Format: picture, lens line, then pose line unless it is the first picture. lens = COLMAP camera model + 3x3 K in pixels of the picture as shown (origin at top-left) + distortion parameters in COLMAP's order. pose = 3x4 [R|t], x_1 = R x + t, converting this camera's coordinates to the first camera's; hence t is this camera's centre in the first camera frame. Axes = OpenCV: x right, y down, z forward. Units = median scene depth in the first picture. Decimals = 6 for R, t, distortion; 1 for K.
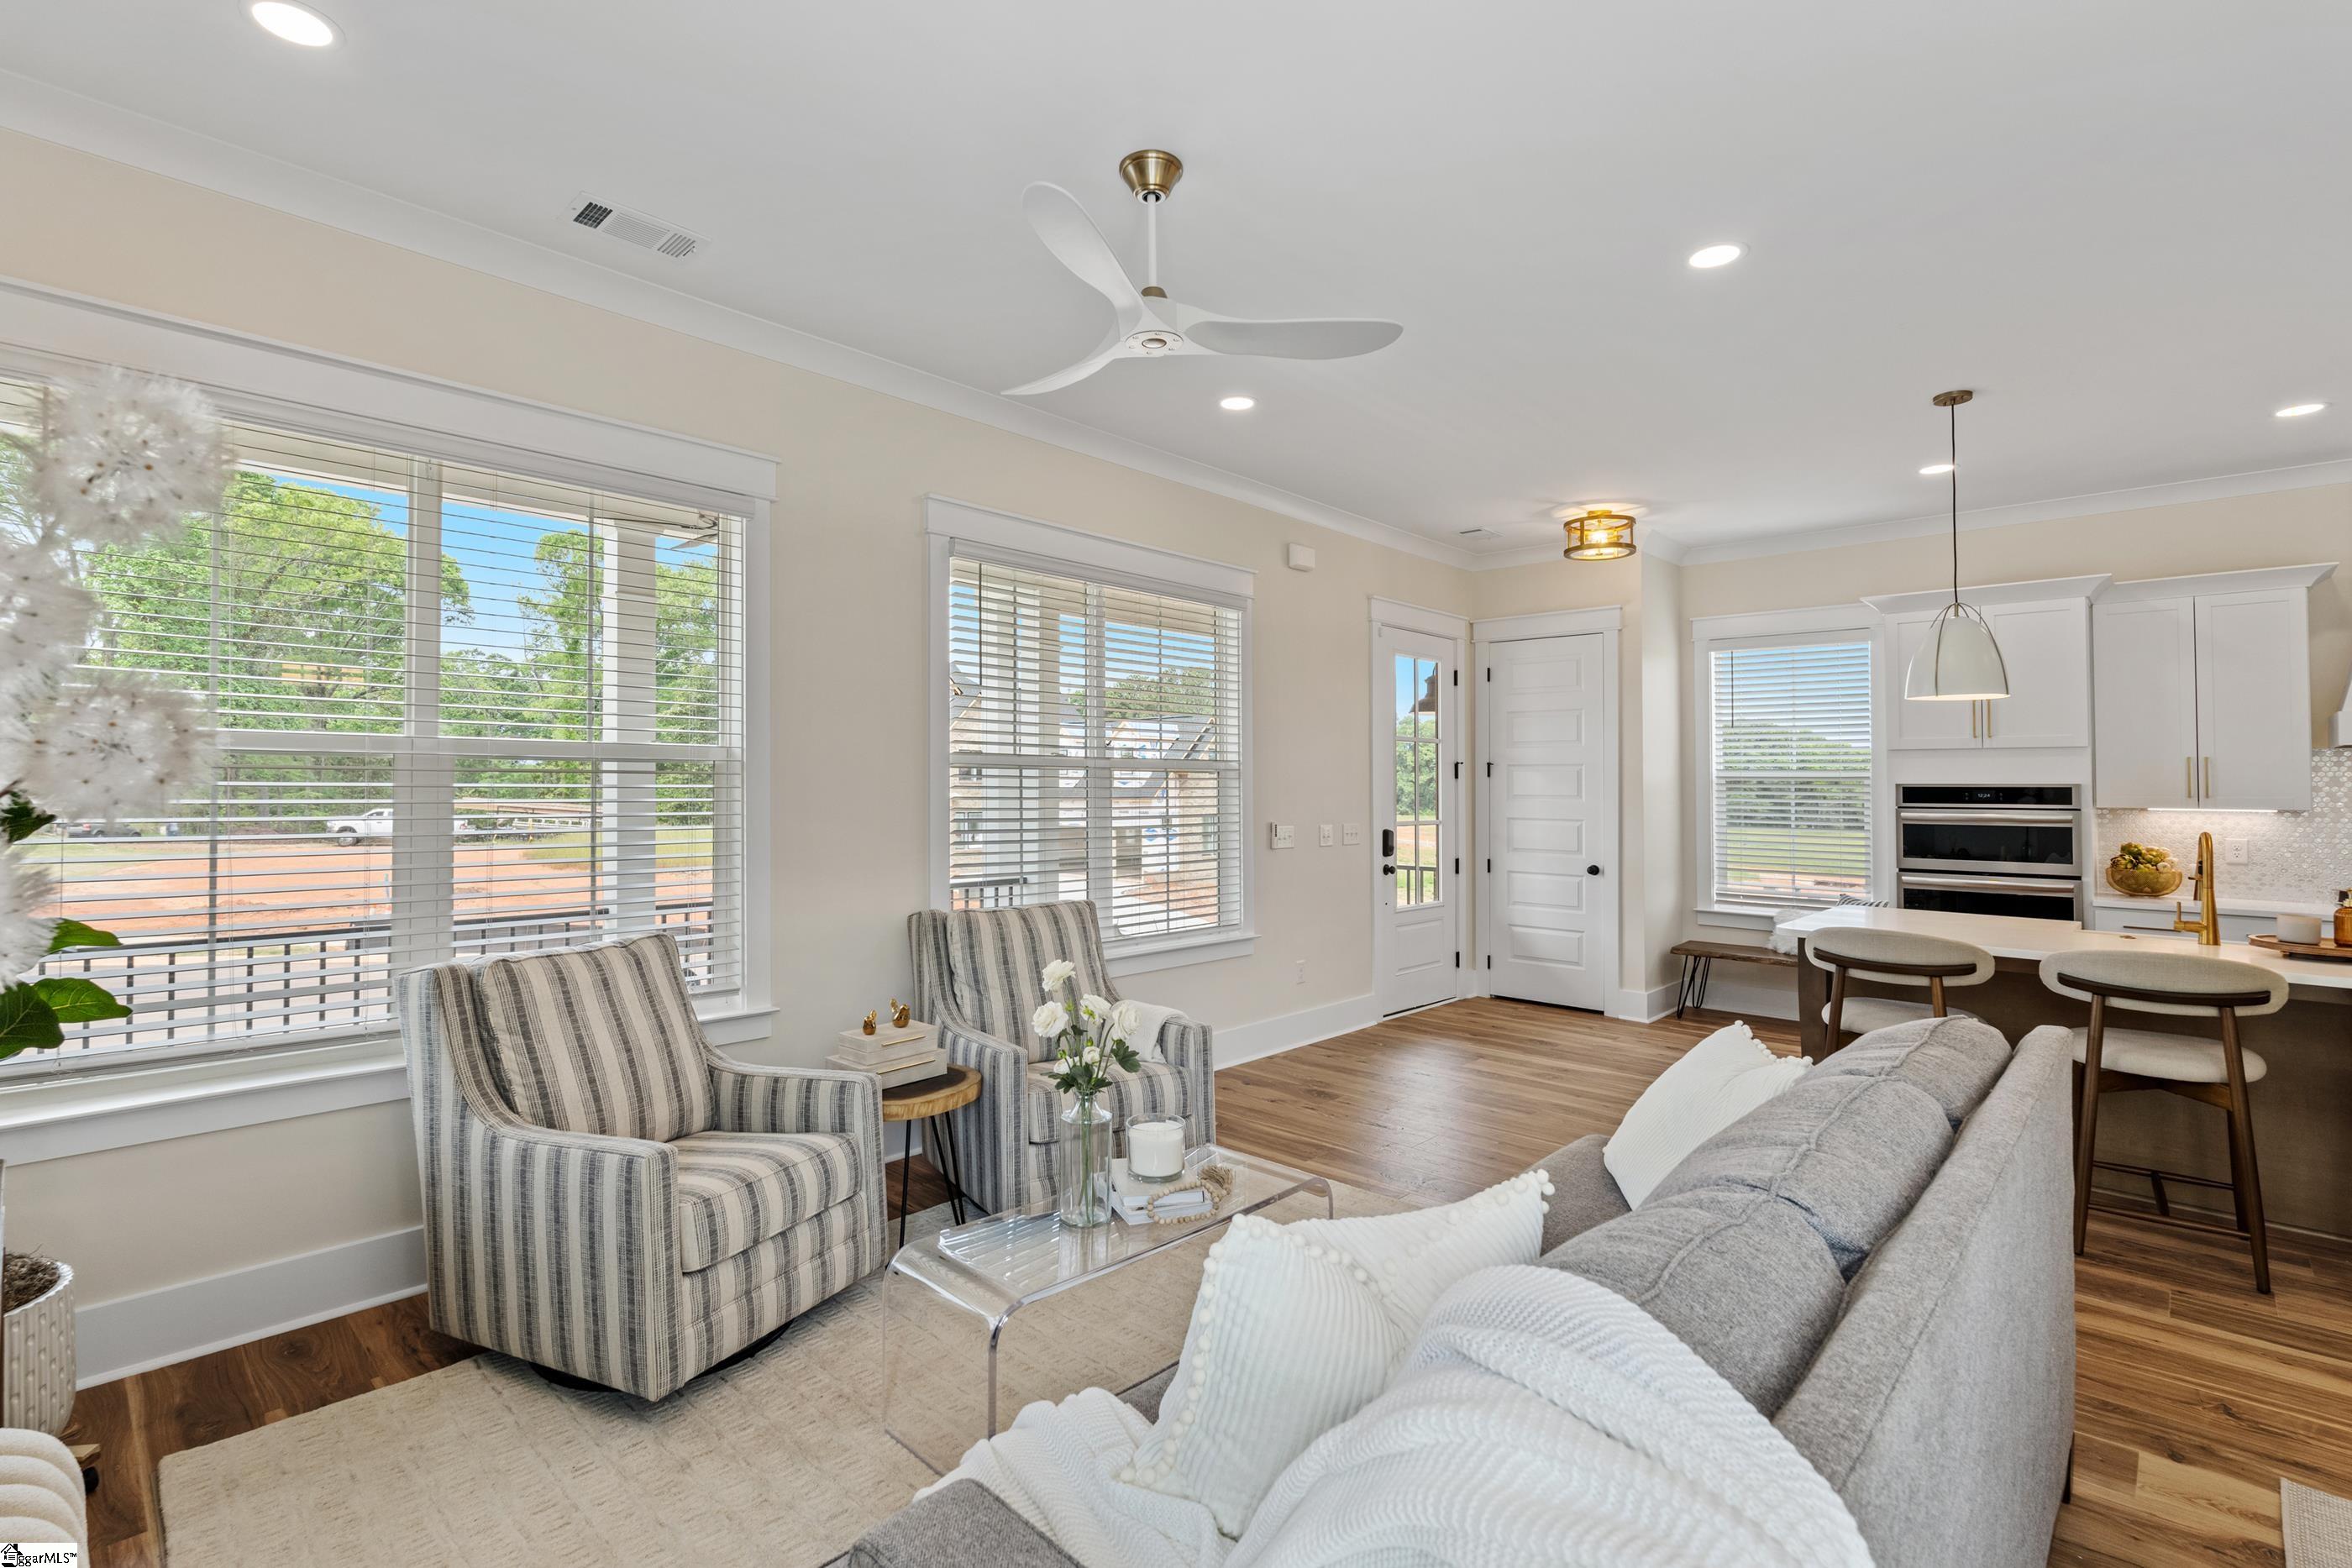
lens RADIAL K [[1025.3, 0, 1187.4], [0, 1025.3, 777.0], [0, 0, 1]] dist [-0.007446, 0.000296]
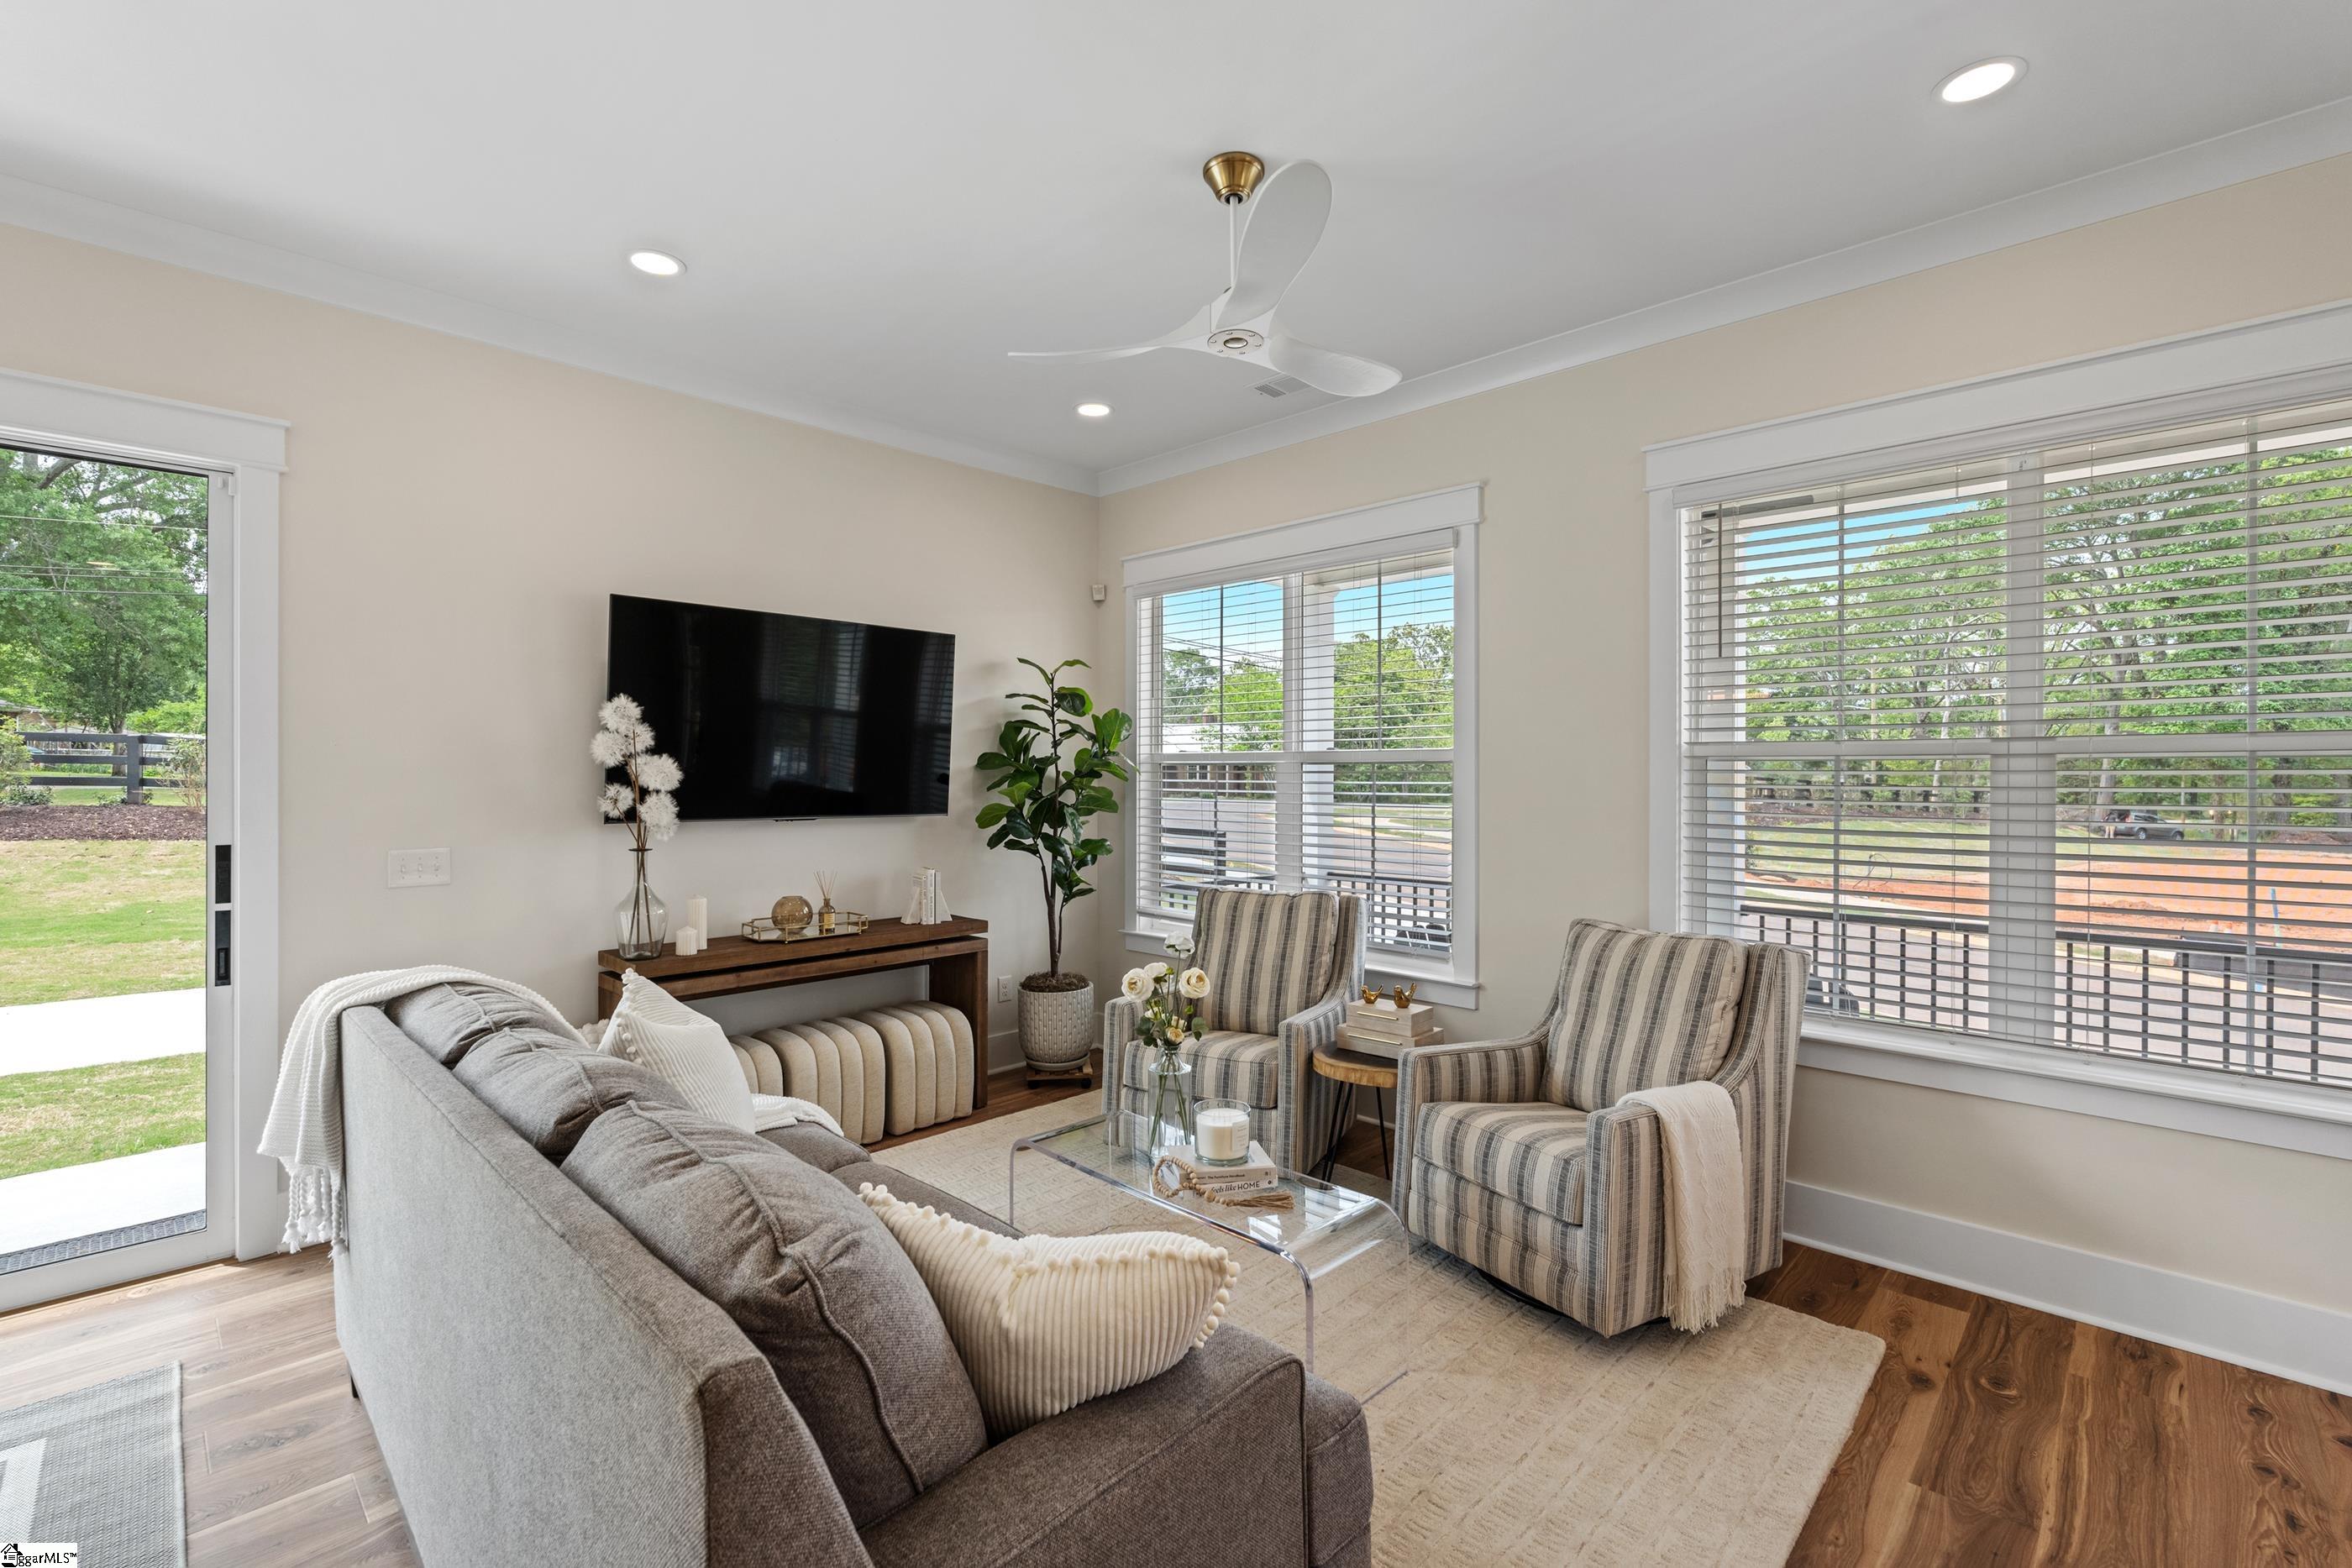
lens RADIAL K [[1025.3, 0, 1161.6], [0, 1025.3, 785.1], [0, 0, 1]] dist [-0.007446, 0.000296]
pose [[-0.000481, 0.001569, -0.999999, 0.459545], [0.005652, 0.999983, 0.001566, 0.004821], [0.999984, -0.005651, -0.000490, 0.437459]]
